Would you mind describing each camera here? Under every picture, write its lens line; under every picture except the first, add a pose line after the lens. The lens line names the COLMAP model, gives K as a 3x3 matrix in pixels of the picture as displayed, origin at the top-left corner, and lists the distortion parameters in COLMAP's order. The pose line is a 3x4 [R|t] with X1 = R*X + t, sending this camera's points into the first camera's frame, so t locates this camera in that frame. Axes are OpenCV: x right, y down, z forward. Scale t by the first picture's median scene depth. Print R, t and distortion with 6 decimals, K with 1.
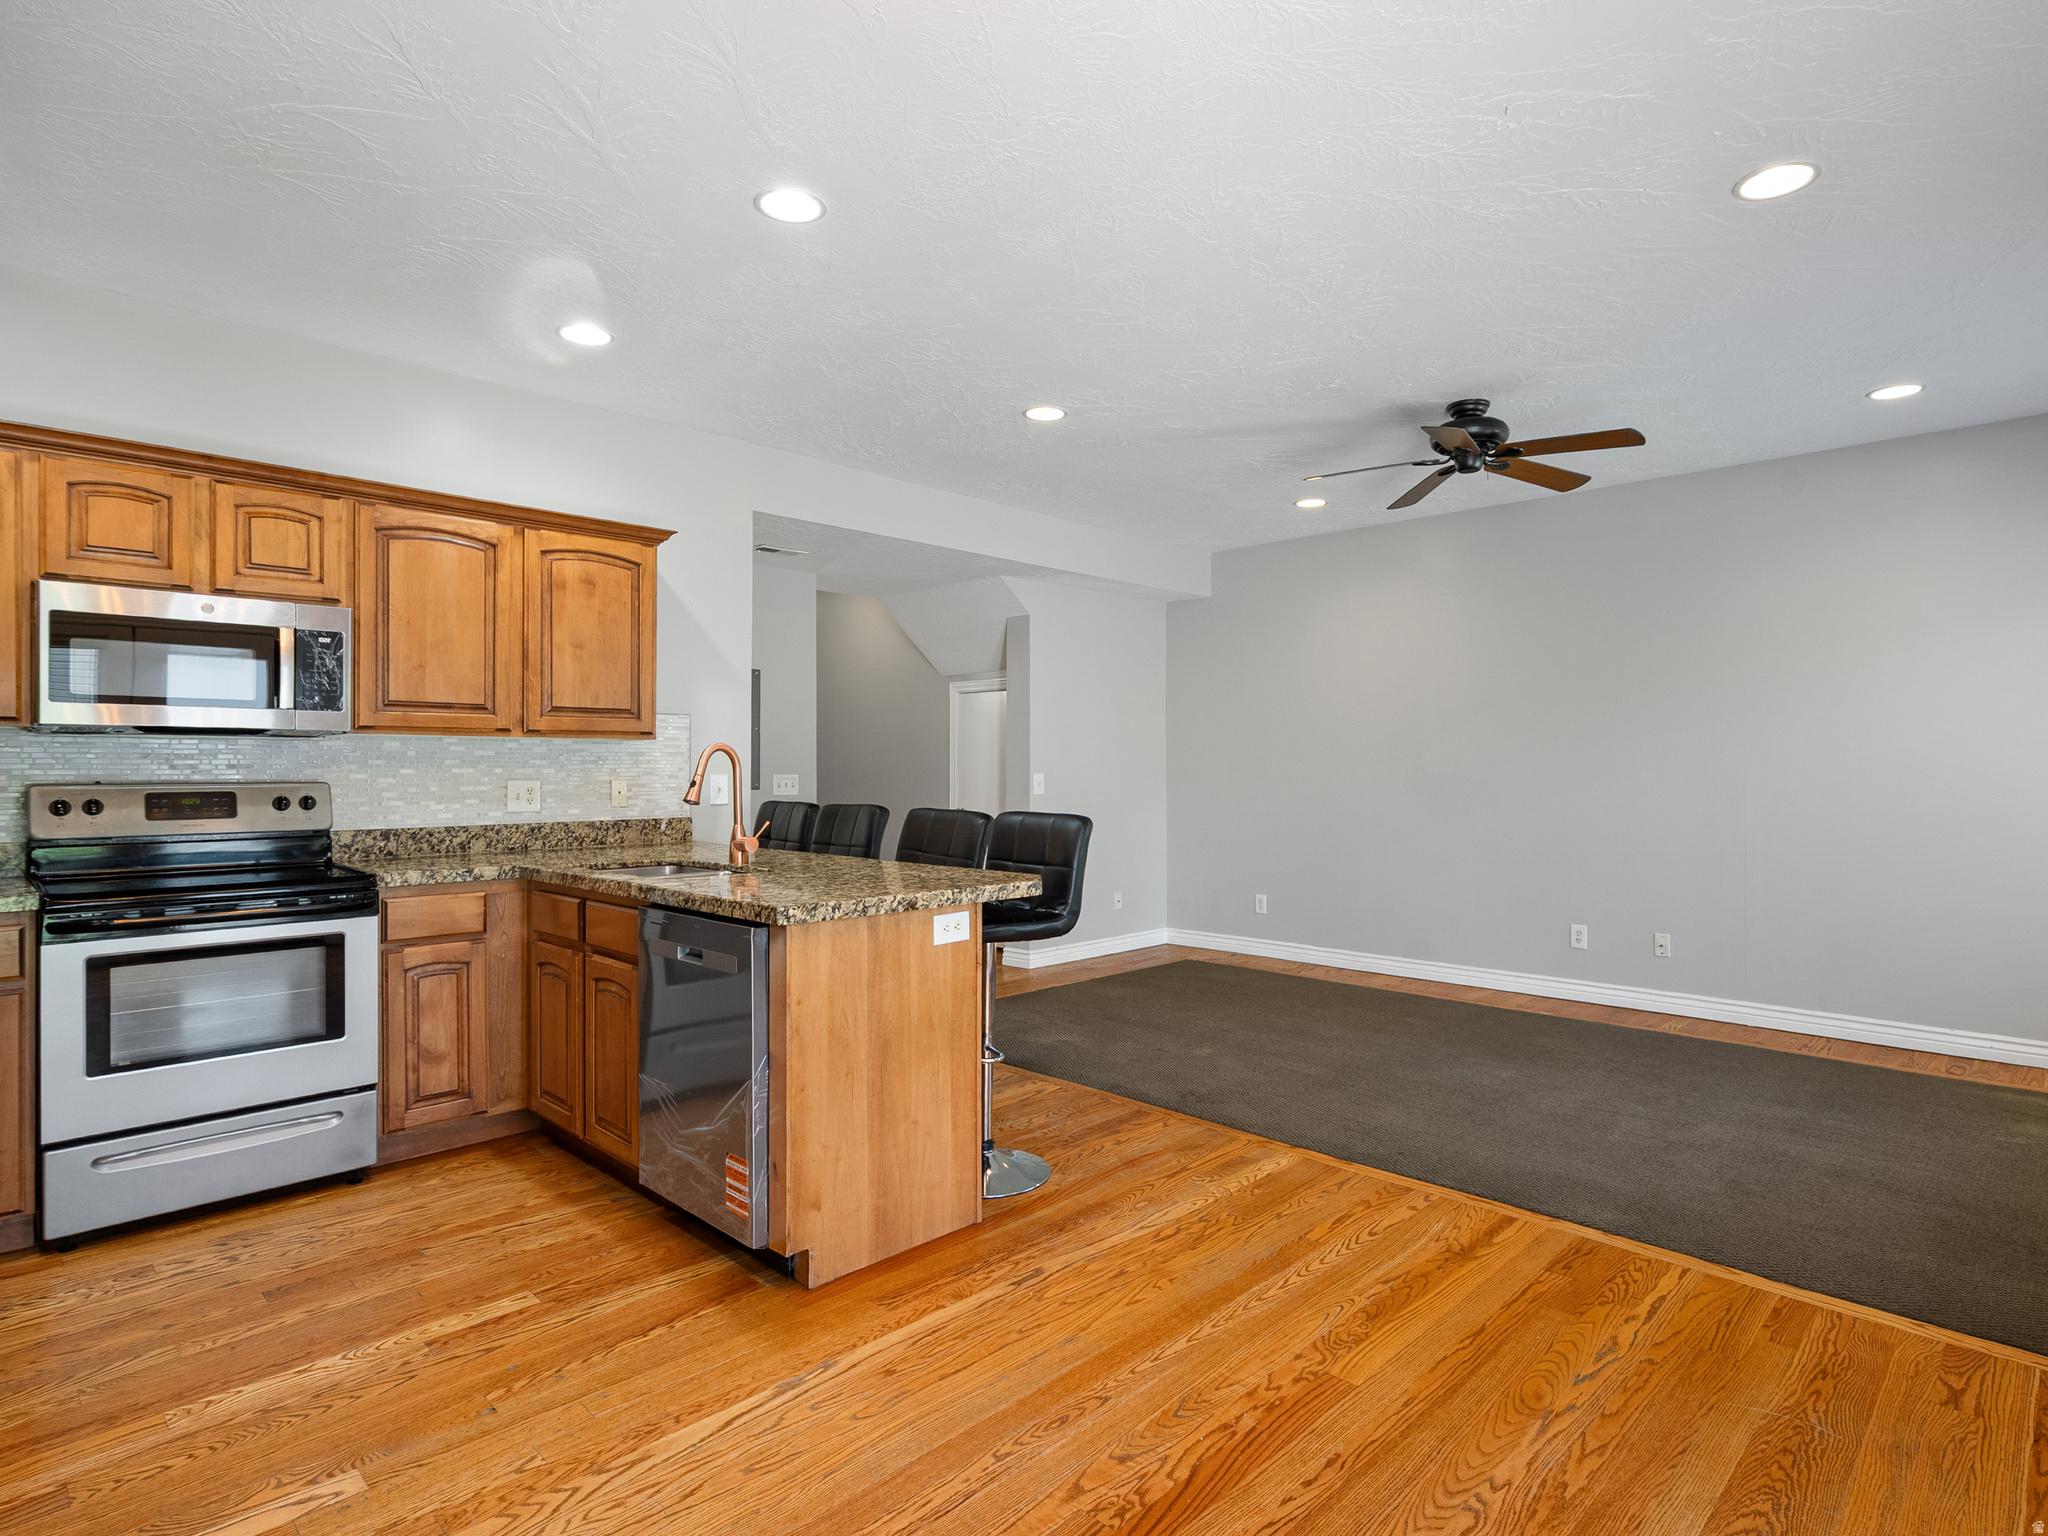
lens RADIAL K [[1035.6, 0, 1024.0], [0, 1035.6, 768.0], [0, 0, 1]] dist [-0.001566, 0.000672]
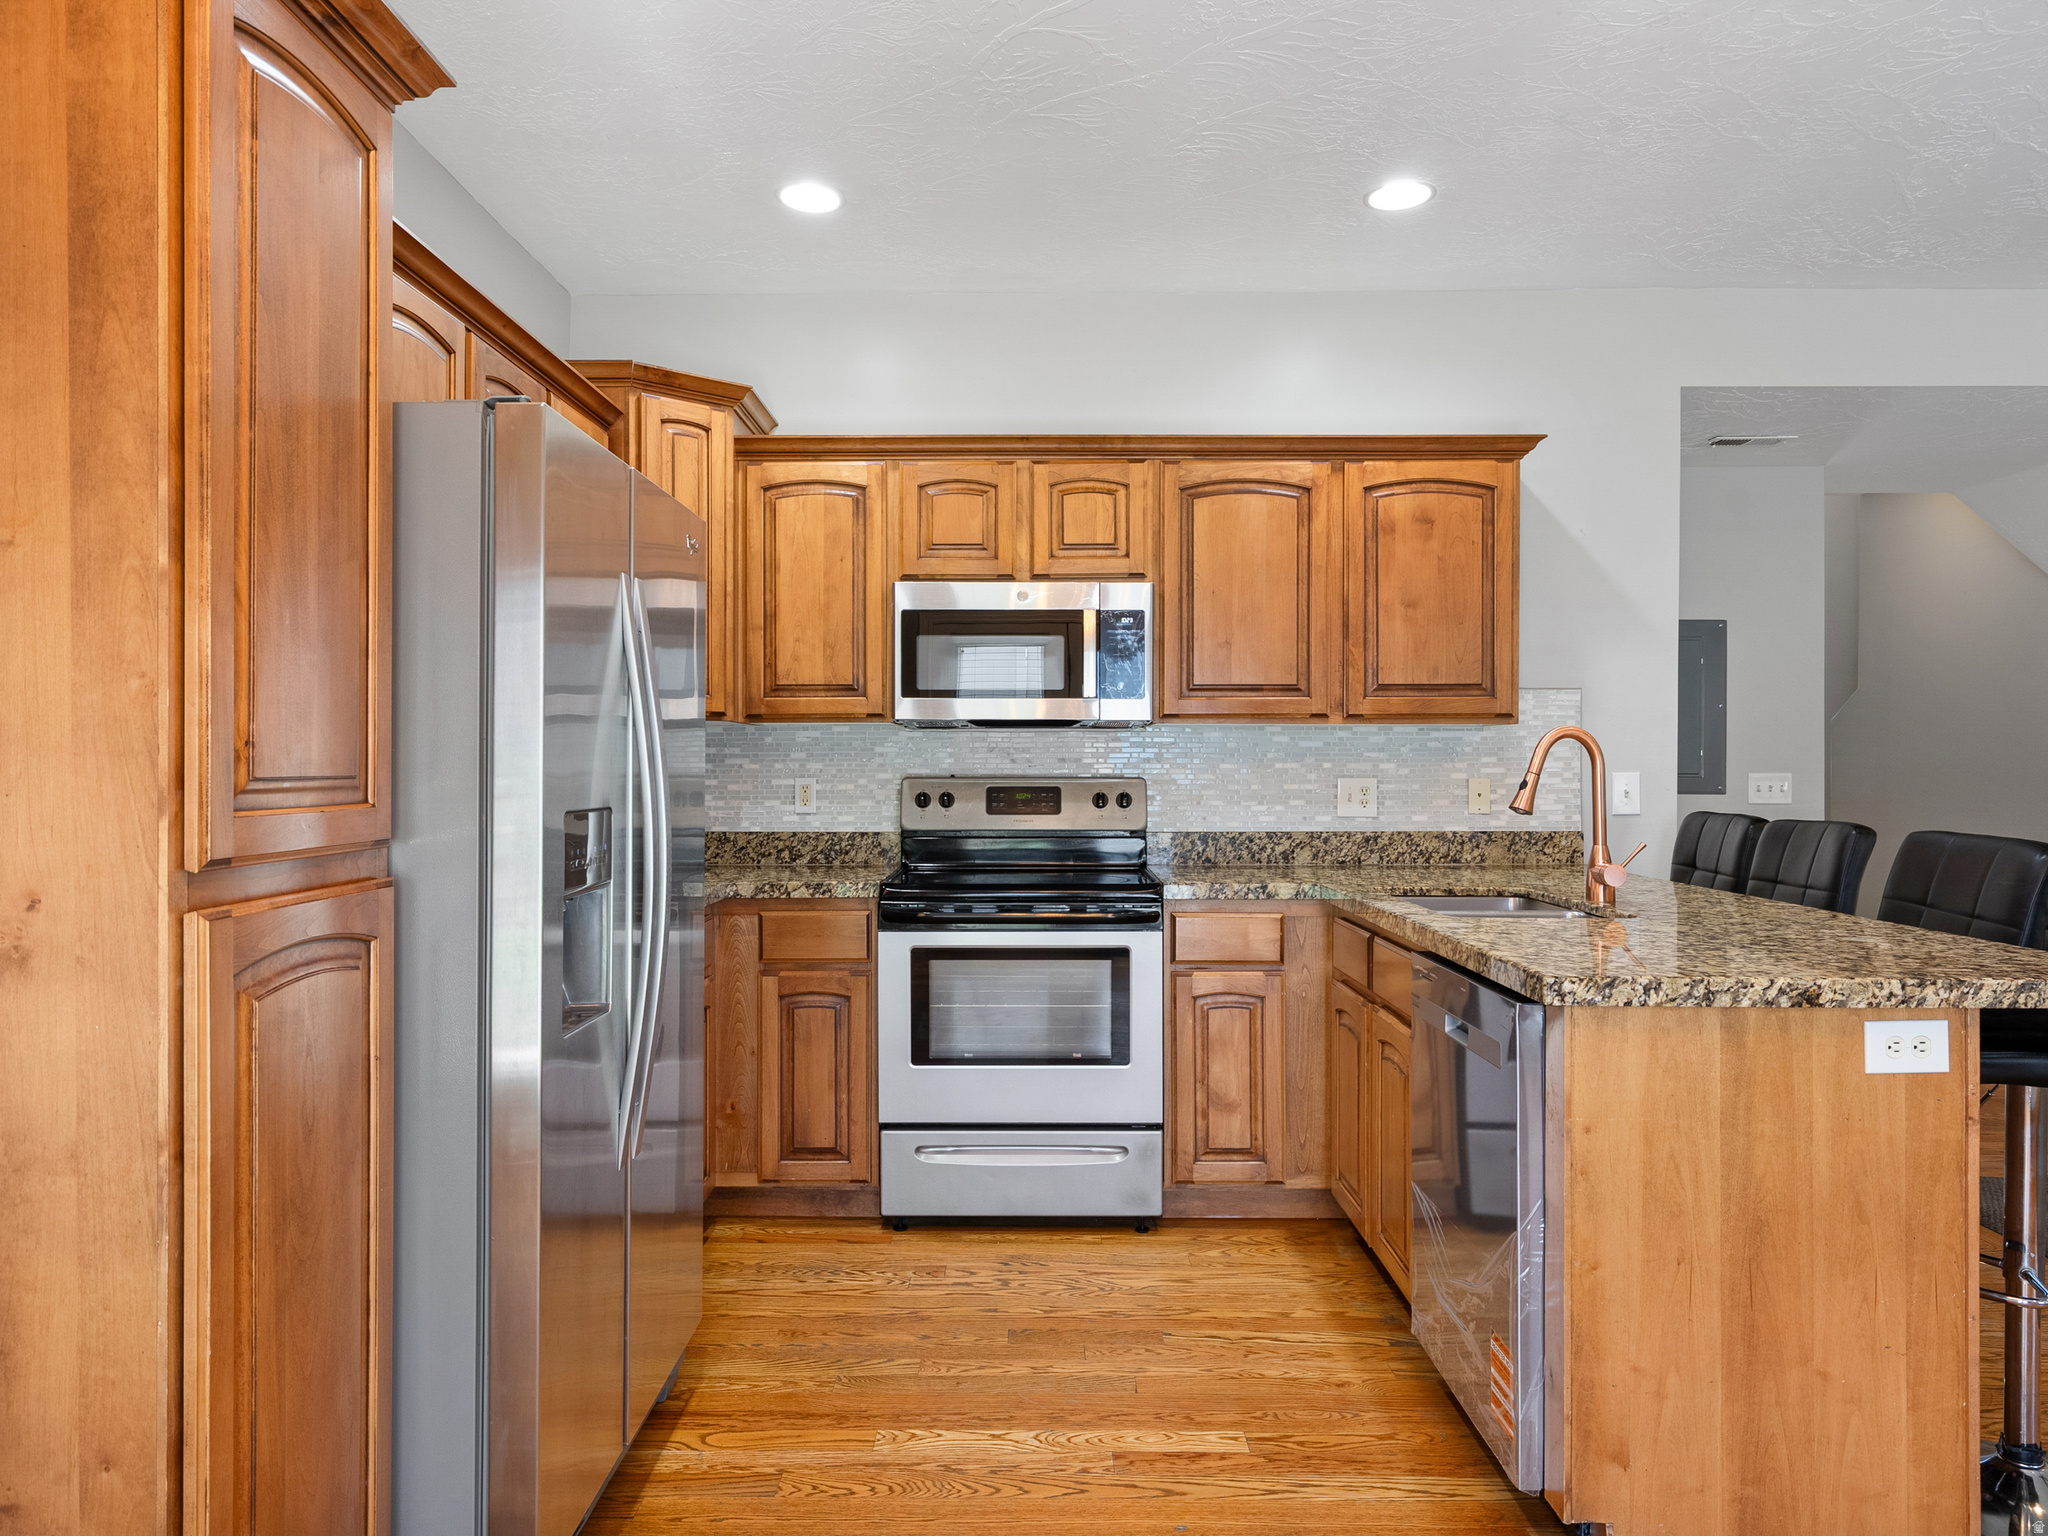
lens RADIAL K [[1323.7, 0, 1027.2], [0, 1323.7, 762.1], [0, 0, 1]] dist [0.004834, 0.001489]
pose [[0.714189, 0.000633, -0.699952, 0.079290], [-0.001361, 0.999999, -0.000485, 0.001004], [0.699951, 0.001299, 0.714190, 0.130476]]
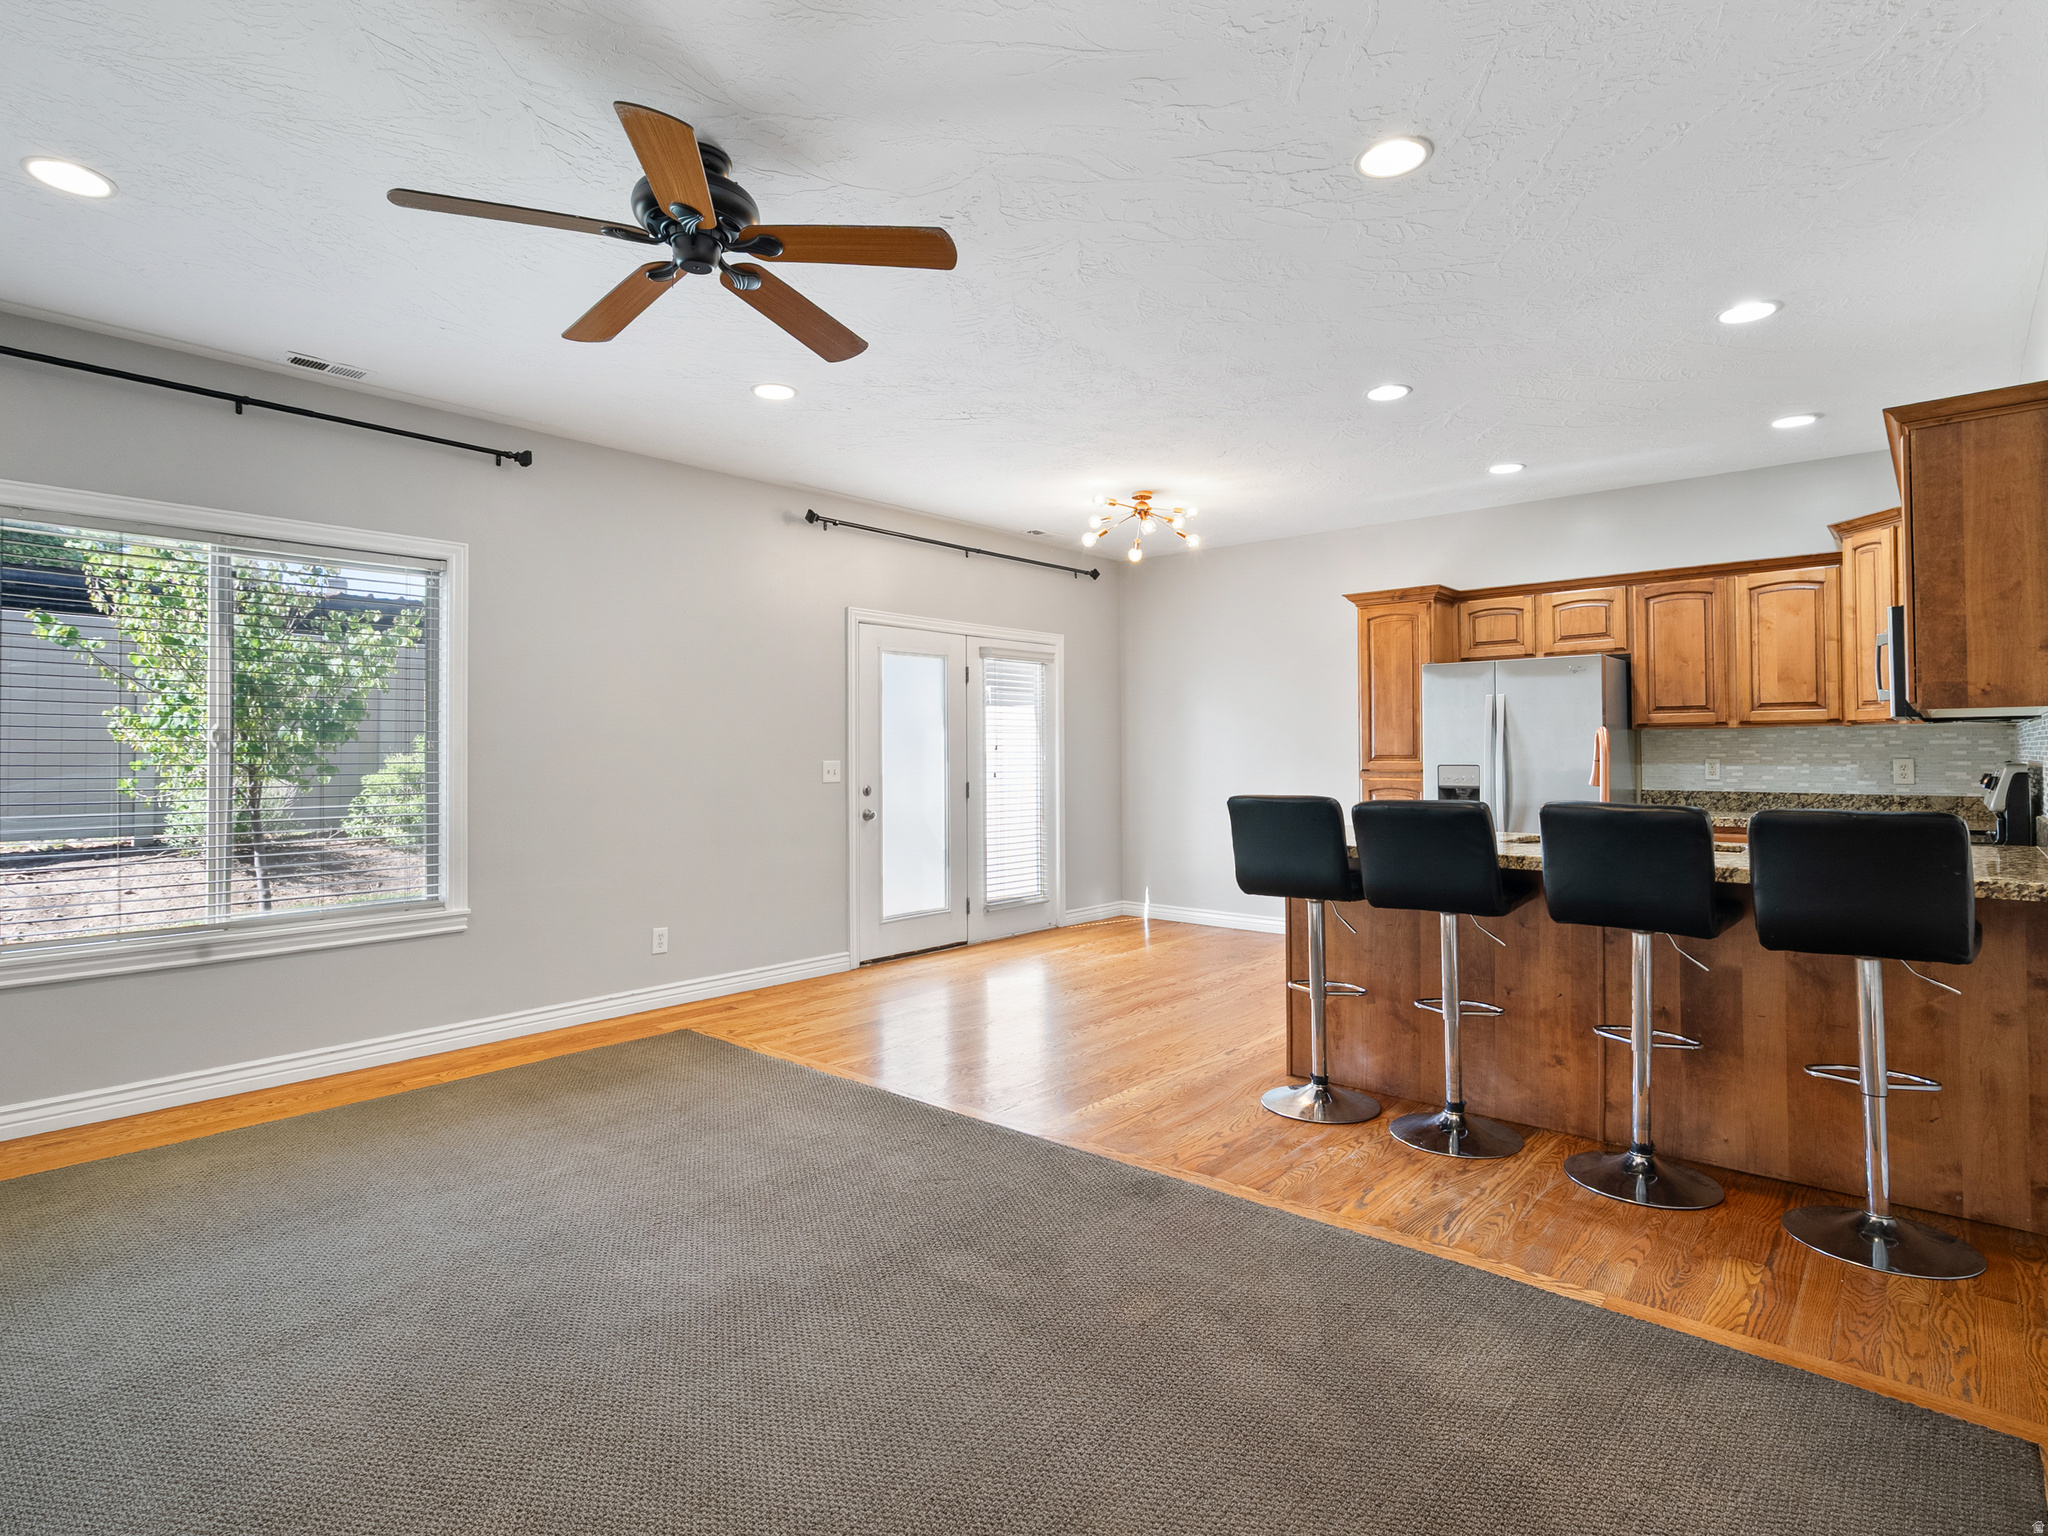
lens RADIAL K [[1035.6, 0, 1024.0], [0, 1035.6, 768.0], [0, 0, 1]] dist [-0.001566, 0.000672]
pose [[-0.996739, 0.004398, -0.080576, 0.279665], [0.003615, 0.999945, 0.009856, 0.004561], [0.080615, 0.009533, -0.996700, 1.558394]]
